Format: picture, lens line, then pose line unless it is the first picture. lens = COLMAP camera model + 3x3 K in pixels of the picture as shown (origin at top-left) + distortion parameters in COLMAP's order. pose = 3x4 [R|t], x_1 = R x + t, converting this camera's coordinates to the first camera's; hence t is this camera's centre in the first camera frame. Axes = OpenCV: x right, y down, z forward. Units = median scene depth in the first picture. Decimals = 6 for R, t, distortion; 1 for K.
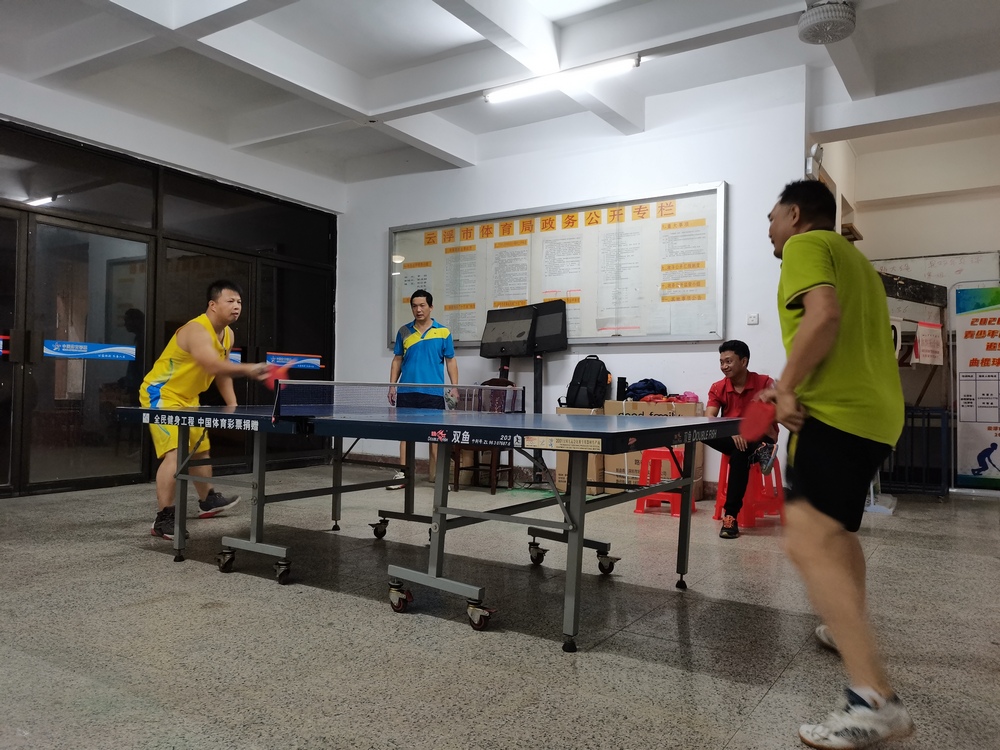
lens RADIAL K [[754.4, 0, 493.6], [0, 754.4, 375.0], [0, 0, 1]] dist [0.029918, -0.002898]
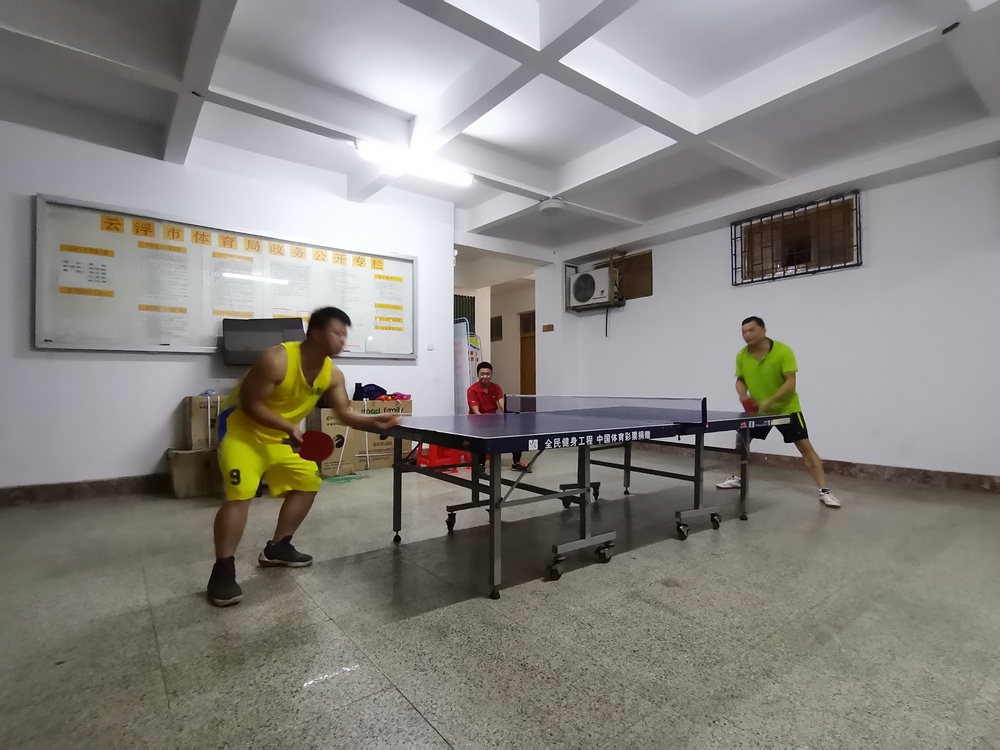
lens RADIAL K [[497.6, 0, 497.3], [0, 497.6, 378.7], [0, 0, 1]] dist [0.008984, -0.001330]
pose [[0.340694, -0.006617, 0.940151, -0.581499], [-0.008315, 0.999915, 0.010050, -0.015898], [-0.940138, -0.011241, 0.340610, 0.472608]]
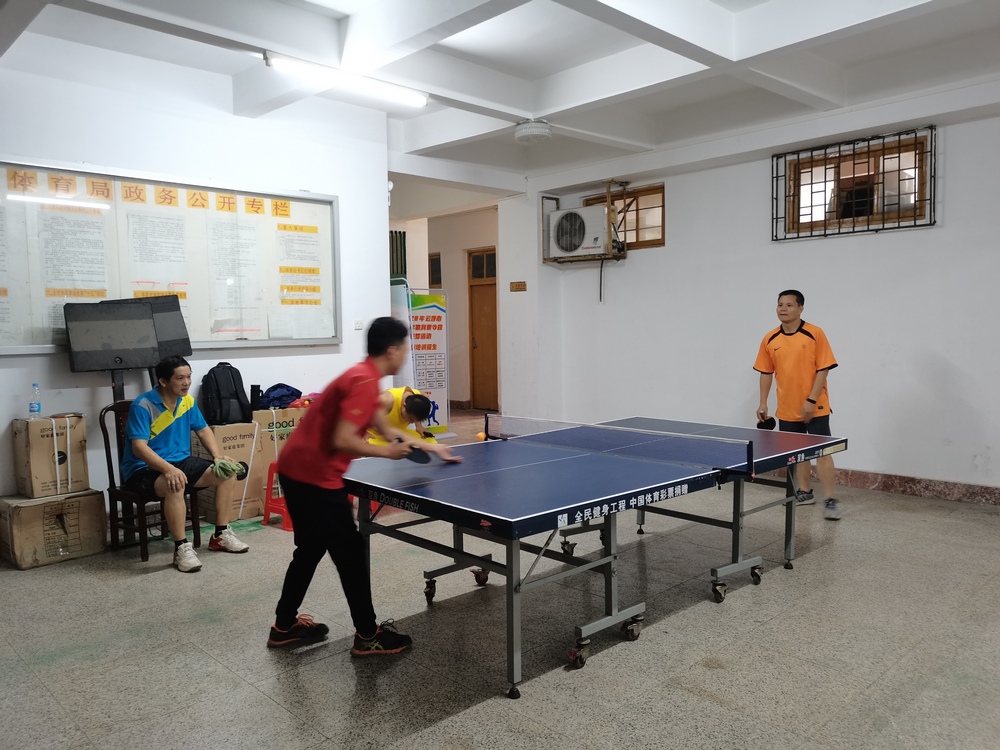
lens RADIAL K [[754.4, 0, 501.4], [0, 754.4, 373.5], [0, 0, 1]] dist [0.029918, -0.002898]
pose [[0.230881, -0.077725, 0.969873, -0.677867], [0.000447, 0.996813, 0.079778, -0.086332], [-0.972982, -0.017986, 0.230180, 0.499859]]
